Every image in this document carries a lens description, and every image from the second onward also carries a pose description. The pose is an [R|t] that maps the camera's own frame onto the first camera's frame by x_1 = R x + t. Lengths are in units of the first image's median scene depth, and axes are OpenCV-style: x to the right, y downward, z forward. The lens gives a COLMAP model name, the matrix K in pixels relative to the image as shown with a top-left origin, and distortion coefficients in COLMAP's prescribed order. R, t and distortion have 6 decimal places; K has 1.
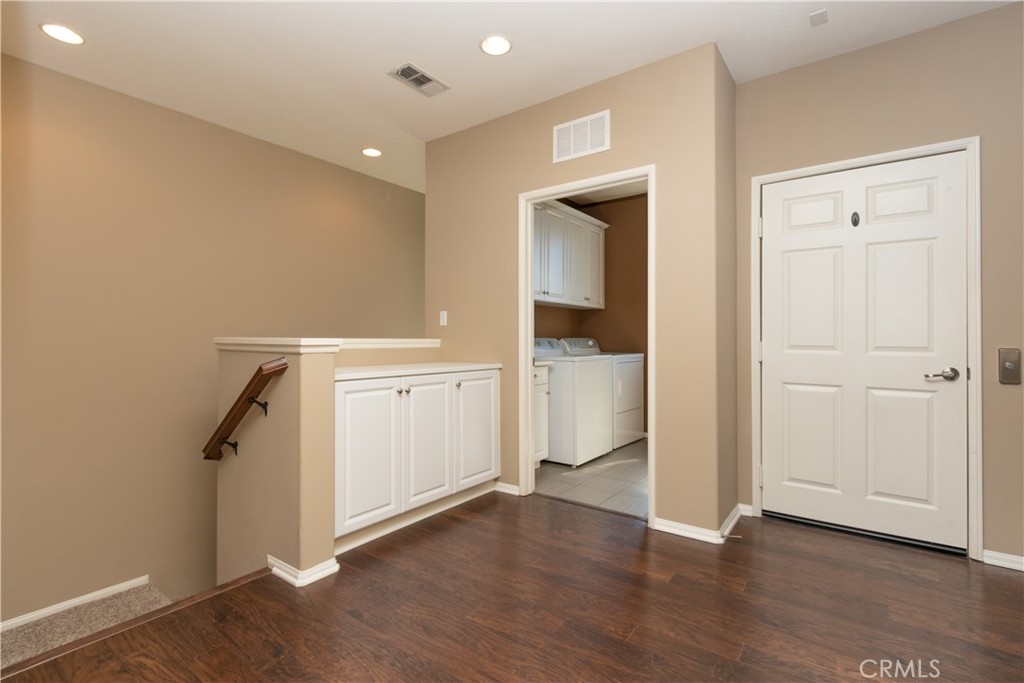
lens RADIAL K [[476.2, 0, 514.0], [0, 476.2, 336.6], [0, 0, 1]] dist [0.002263, -0.000073]
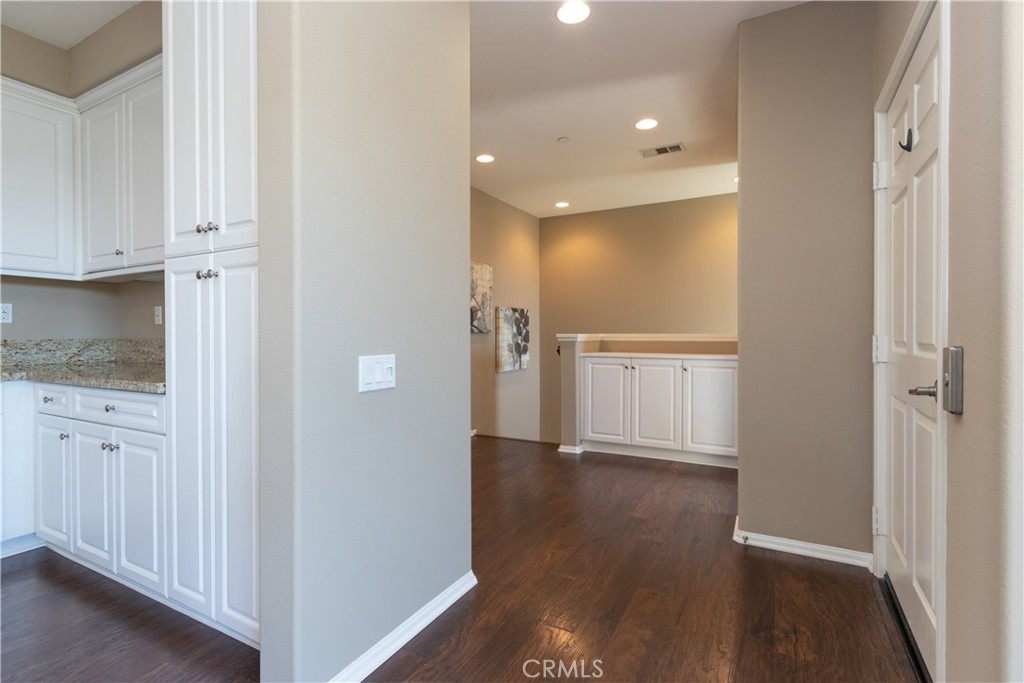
lens RADIAL K [[476.2, 0, 514.0], [0, 476.2, 336.6], [0, 0, 1]] dist [0.002263, -0.000073]
pose [[0.148305, -0.001834, -0.988940, 1.433618], [0.004132, 0.999991, -0.001234, 0.015369], [0.988933, -0.003903, 0.148311, 0.439420]]
